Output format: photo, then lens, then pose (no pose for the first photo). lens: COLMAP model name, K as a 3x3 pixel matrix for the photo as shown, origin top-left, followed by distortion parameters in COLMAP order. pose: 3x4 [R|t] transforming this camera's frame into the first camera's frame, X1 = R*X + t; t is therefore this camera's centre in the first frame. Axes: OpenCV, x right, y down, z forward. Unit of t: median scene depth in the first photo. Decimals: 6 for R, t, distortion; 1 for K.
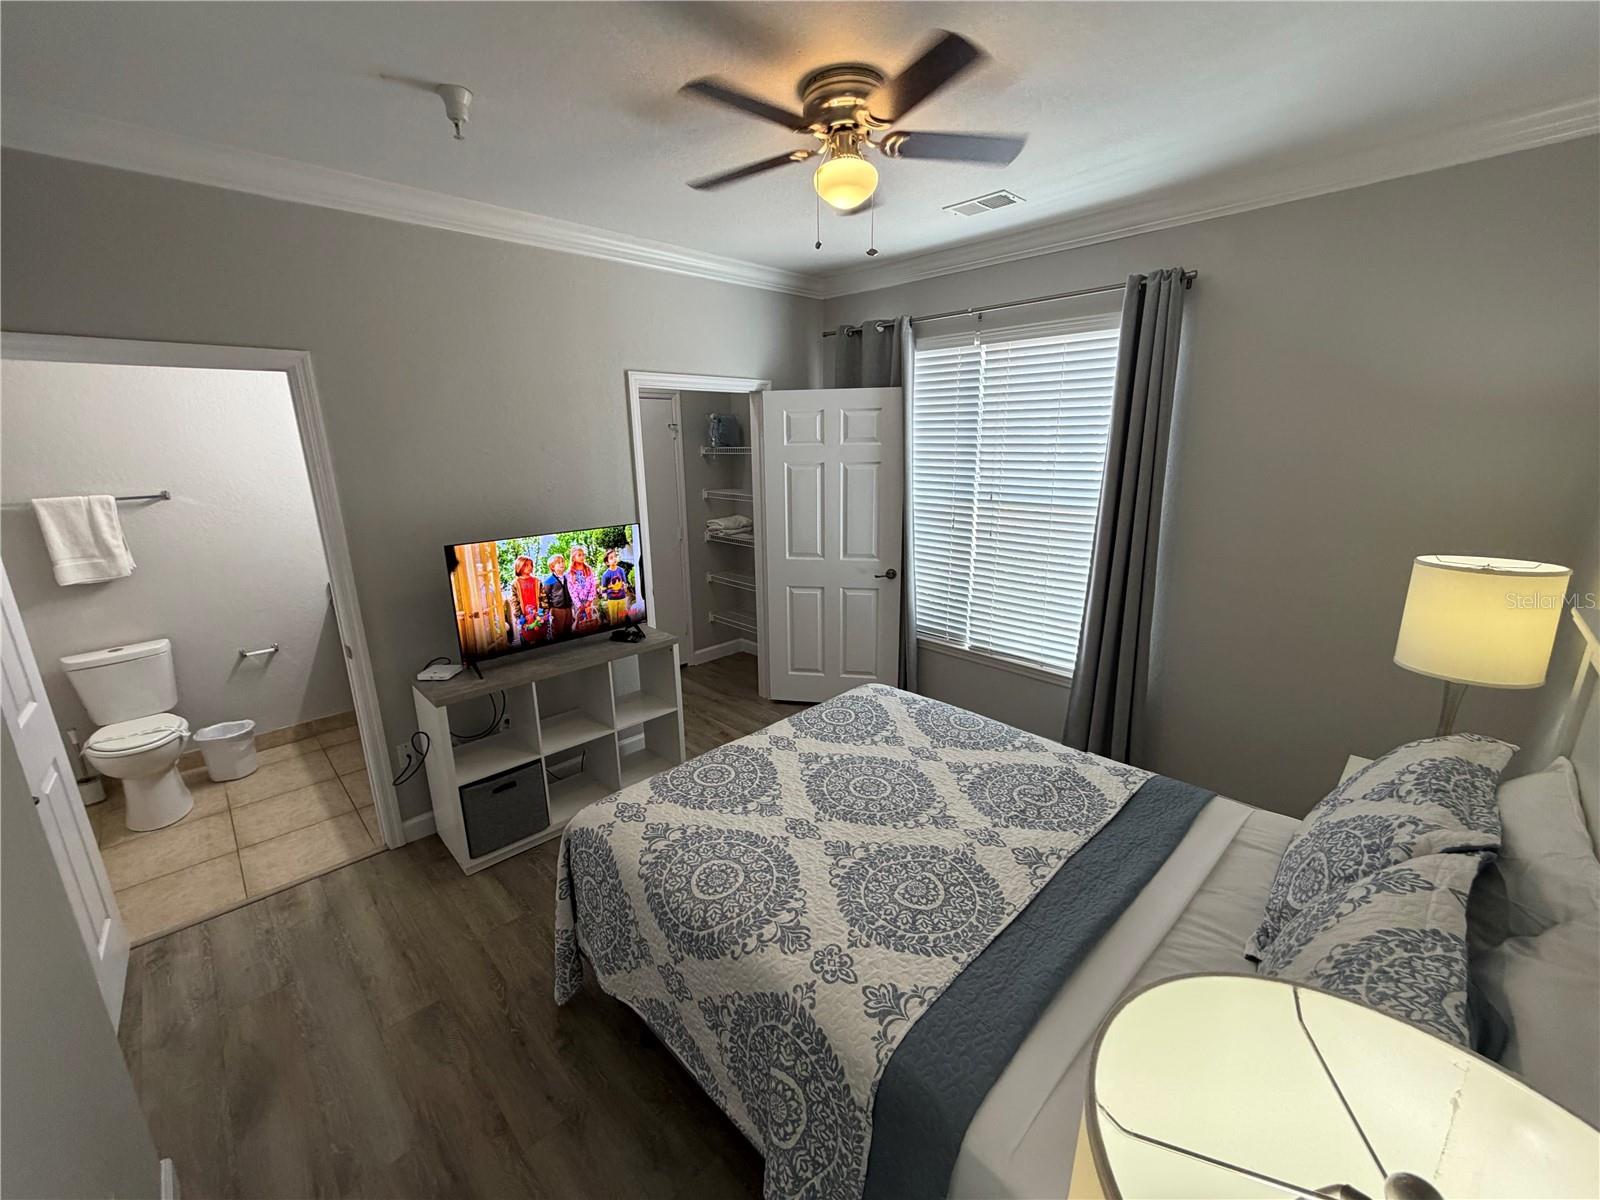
lens RADIAL K [[640.8, 0, 800.0], [0, 640.8, 600.0], [0, 0, 1]] dist [-0.014961, 0.000276]
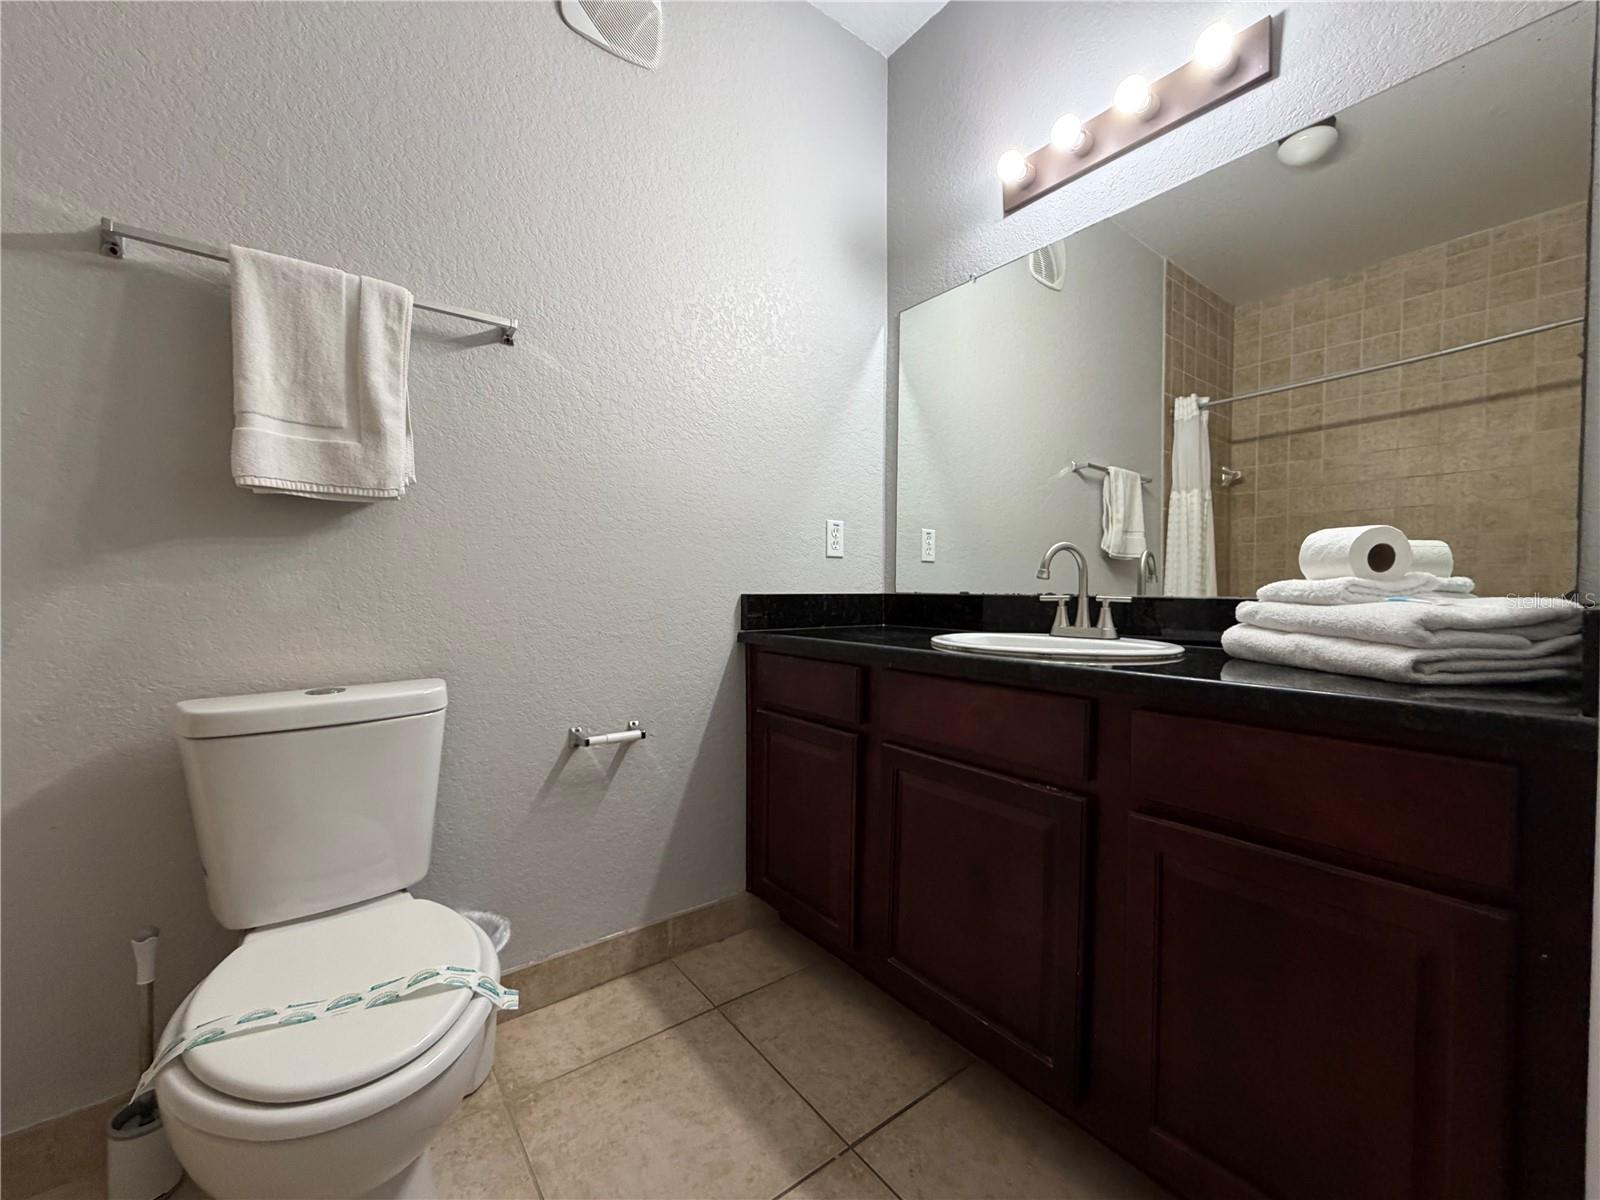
lens RADIAL K [[640.8, 0, 800.0], [0, 640.8, 600.0], [0, 0, 1]] dist [-0.014961, 0.000276]
pose [[0.992526, 0.024698, -0.119509, -0.765875], [-0.052715, 0.969996, -0.237335, 0.097280], [0.110062, 0.241861, 0.964049, 0.661266]]
